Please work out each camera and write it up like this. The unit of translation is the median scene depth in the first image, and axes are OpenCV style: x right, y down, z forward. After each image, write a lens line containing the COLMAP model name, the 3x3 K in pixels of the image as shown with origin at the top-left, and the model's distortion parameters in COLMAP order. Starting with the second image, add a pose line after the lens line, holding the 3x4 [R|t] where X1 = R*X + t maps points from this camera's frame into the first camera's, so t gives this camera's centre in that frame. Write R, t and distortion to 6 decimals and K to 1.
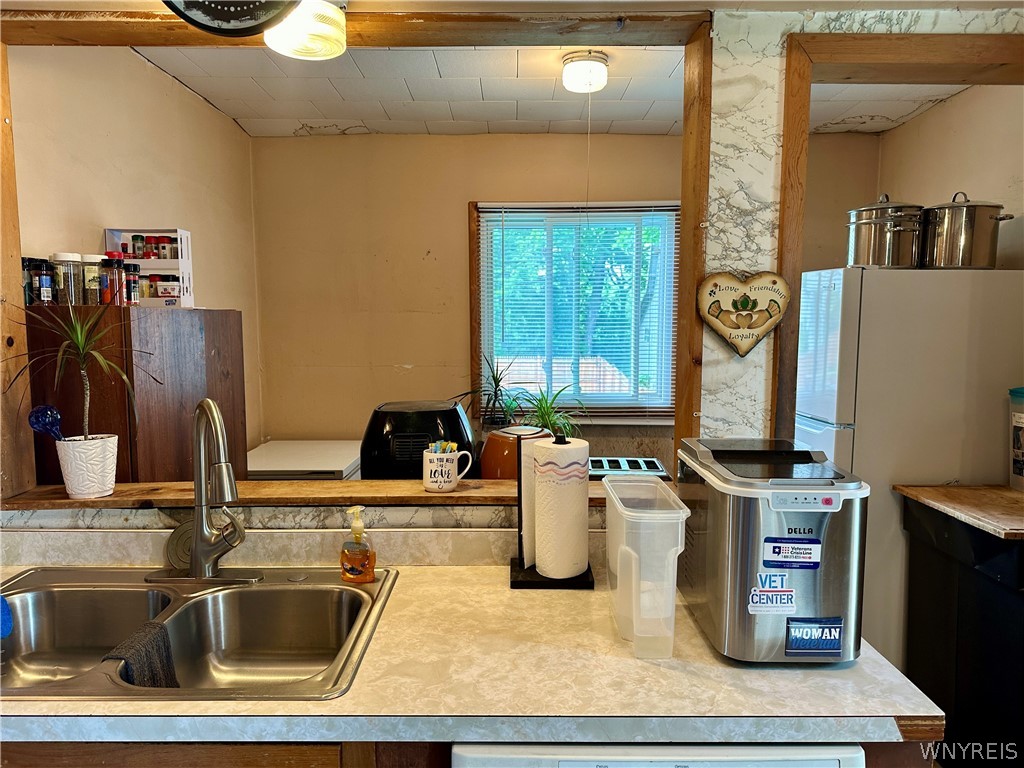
lens RADIAL K [[717.9, 0, 512.0], [0, 717.9, 384.0], [0, 0, 1]] dist [0.187235, -0.298996]
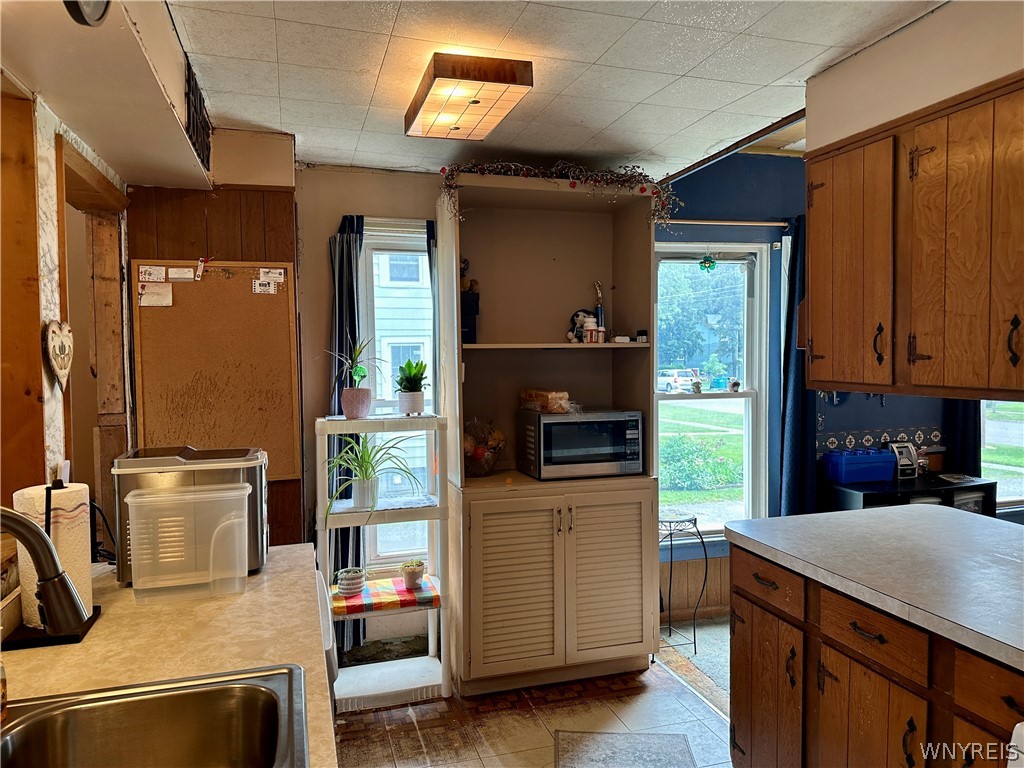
lens RADIAL K [[722.4, 0, 513.9], [0, 722.4, 385.7], [0, 0, 1]] dist [0.050497, -0.054196]
pose [[-0.298692, -0.046646, 0.953209, -0.968887], [0.099683, 0.991816, 0.079772, -0.068666], [-0.949129, 0.118846, -0.291598, 0.622190]]
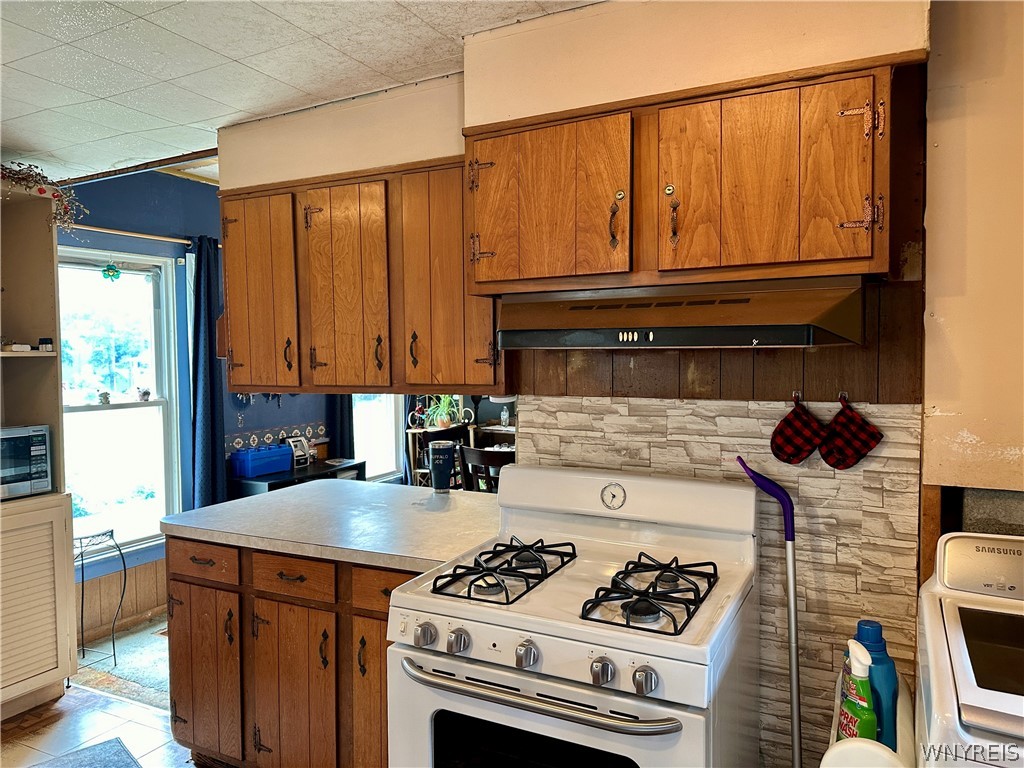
lens RADIAL K [[722.4, 0, 513.9], [0, 722.4, 385.7], [0, 0, 1]] dist [0.050497, -0.054196]
pose [[-0.892819, -0.013717, 0.450206, -1.105863], [0.049559, 0.990476, 0.128461, -0.087442], [-0.447680, 0.137004, -0.883636, 0.829484]]
